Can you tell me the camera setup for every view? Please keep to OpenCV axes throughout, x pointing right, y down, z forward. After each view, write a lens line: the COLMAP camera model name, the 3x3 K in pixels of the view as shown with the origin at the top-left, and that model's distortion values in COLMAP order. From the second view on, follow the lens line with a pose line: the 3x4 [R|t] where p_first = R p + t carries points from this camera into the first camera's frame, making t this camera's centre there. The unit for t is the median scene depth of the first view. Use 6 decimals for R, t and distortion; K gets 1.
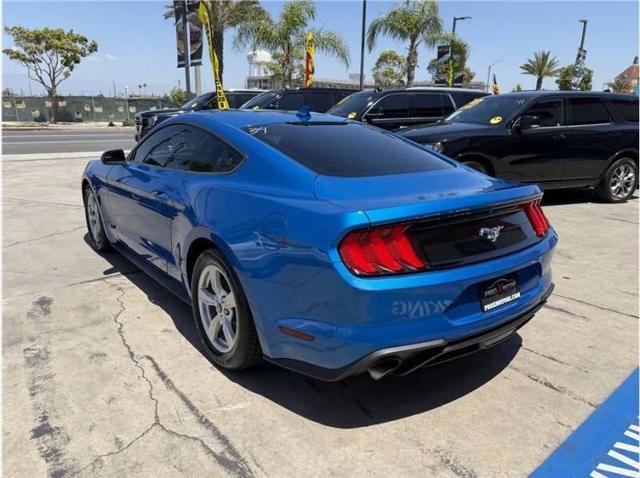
lens RADIAL K [[464.1, 0, 318.3], [0, 464.1, 241.6], [0, 0, 1]] dist [0.013211, -0.020928]
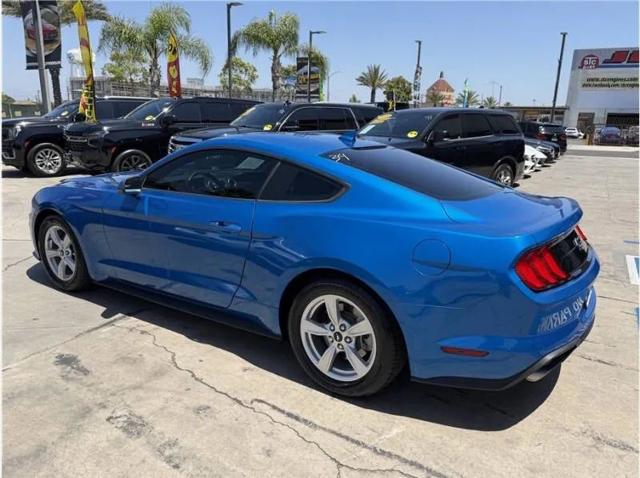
lens RADIAL K [[464.1, 0, 319.4], [0, 464.1, 238.1], [0, 0, 1]] dist [0.013211, -0.020928]
pose [[0.944797, -0.075328, 0.318881, -0.306147], [0.081033, 0.996701, -0.004641, -0.037913], [-0.317479, 0.030225, 0.947783, 0.035009]]
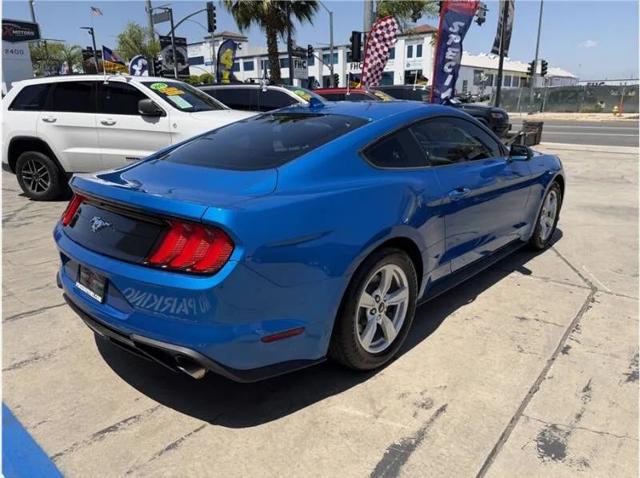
lens RADIAL K [[445.0, 0, 318.5], [0, 445.0, 245.1], [0, 0, 1]] dist [0.016527, -0.023572]
pose [[0.172264, 0.282435, -0.943692, 0.655474], [-0.251522, 0.938869, 0.235078, -0.153099], [0.952398, 0.196863, 0.232772, 0.590088]]
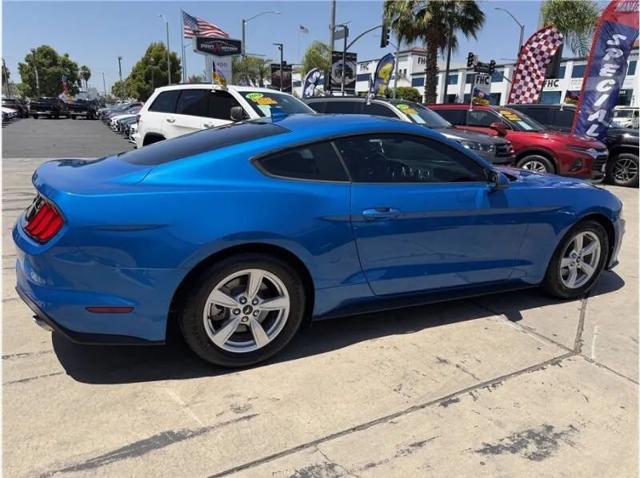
lens RADIAL K [[445.0, 0, 323.1], [0, 445.0, 245.0], [0, 0, 1]] dist [0.016527, -0.023572]
pose [[-0.204145, 0.252947, -0.945697, 0.666010], [-0.298746, 0.903861, 0.306246, -0.241753], [0.932243, 0.345041, -0.108952, 0.908308]]
